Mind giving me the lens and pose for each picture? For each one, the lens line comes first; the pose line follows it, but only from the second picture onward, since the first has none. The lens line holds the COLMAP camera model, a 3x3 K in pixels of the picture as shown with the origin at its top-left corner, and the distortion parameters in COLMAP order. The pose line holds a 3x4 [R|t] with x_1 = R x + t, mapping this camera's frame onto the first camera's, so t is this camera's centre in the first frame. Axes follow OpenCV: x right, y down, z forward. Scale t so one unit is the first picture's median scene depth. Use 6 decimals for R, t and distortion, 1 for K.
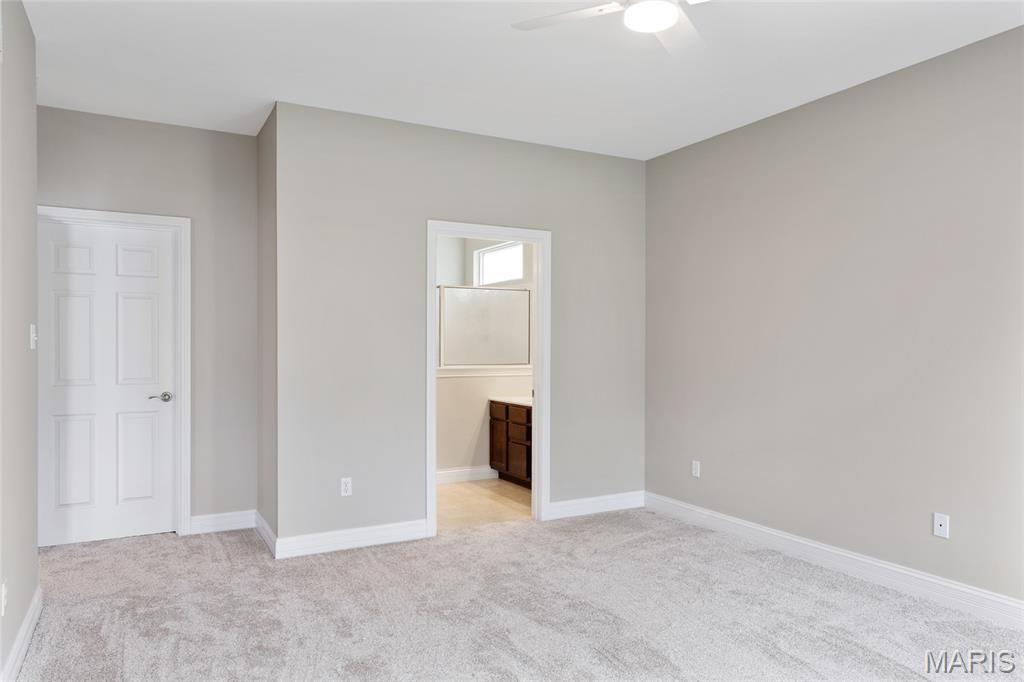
lens RADIAL K [[680.2, 0, 512.0], [0, 680.2, 341.0], [0, 0, 1]] dist [-0.000751, 0.000113]
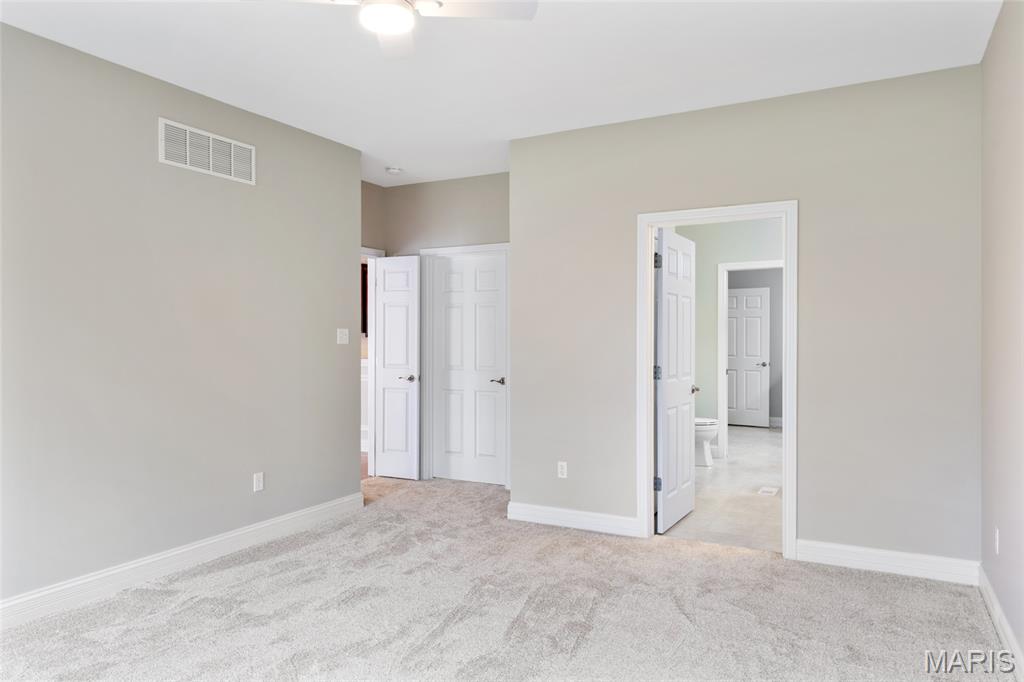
lens RADIAL K [[680.2, 0, 512.0], [0, 680.2, 341.0], [0, 0, 1]] dist [-0.000751, 0.000113]
pose [[0.539820, 0.001633, -0.841779, 0.673630], [0.008936, 0.999931, 0.007671, -0.005064], [0.841733, -0.011663, 0.539768, 0.352165]]
